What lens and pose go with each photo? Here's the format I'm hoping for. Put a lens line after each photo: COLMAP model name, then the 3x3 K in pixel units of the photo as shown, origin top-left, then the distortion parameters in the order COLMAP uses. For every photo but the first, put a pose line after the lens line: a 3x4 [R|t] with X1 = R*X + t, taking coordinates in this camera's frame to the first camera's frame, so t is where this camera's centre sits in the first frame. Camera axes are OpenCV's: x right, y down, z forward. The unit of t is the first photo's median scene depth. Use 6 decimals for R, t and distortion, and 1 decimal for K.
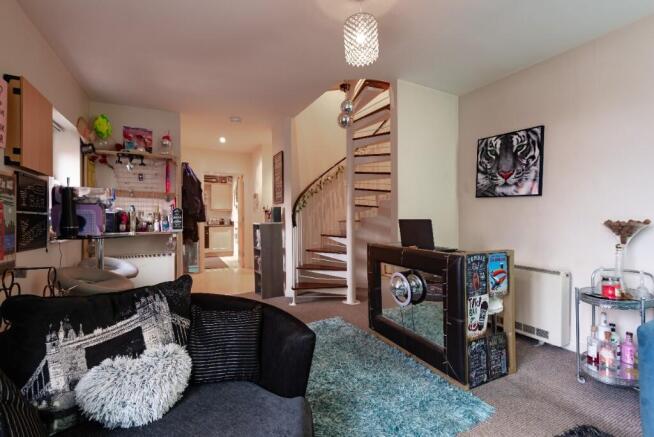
lens RADIAL K [[292.3, 0, 329.1], [0, 292.3, 216.4], [0, 0, 1]] dist [0.007618, -0.006482]
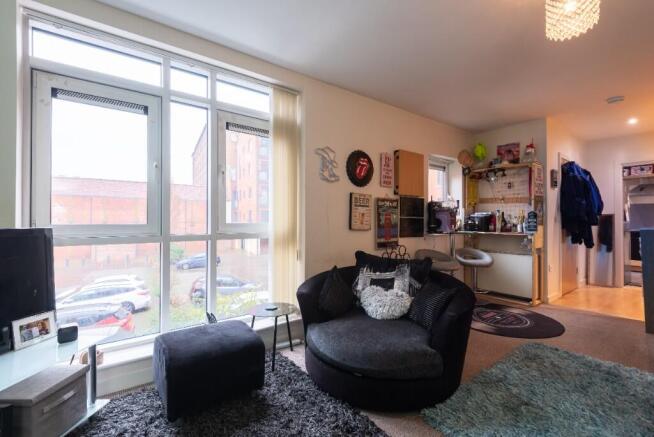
lens RADIAL K [[292.3, 0, 322.2], [0, 292.3, 220.2], [0, 0, 1]] dist [0.007618, -0.006482]
pose [[0.136680, 0.005716, -0.990599, 0.414534], [0.000250, 0.999983, 0.005804, -0.002929], [0.990615, -0.001041, 0.136676, 0.098610]]
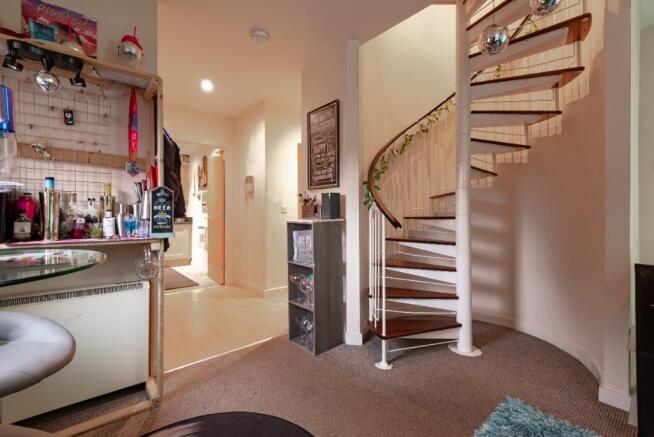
lens RADIAL K [[292.3, 0, 322.5], [0, 292.3, 216.3], [0, 0, 1]] dist [0.007618, -0.006482]
pose [[0.976948, 0.008387, 0.213313, -0.356137], [-0.010401, 0.999911, 0.008319, 0.010718], [-0.213224, -0.010346, 0.976949, 0.473934]]
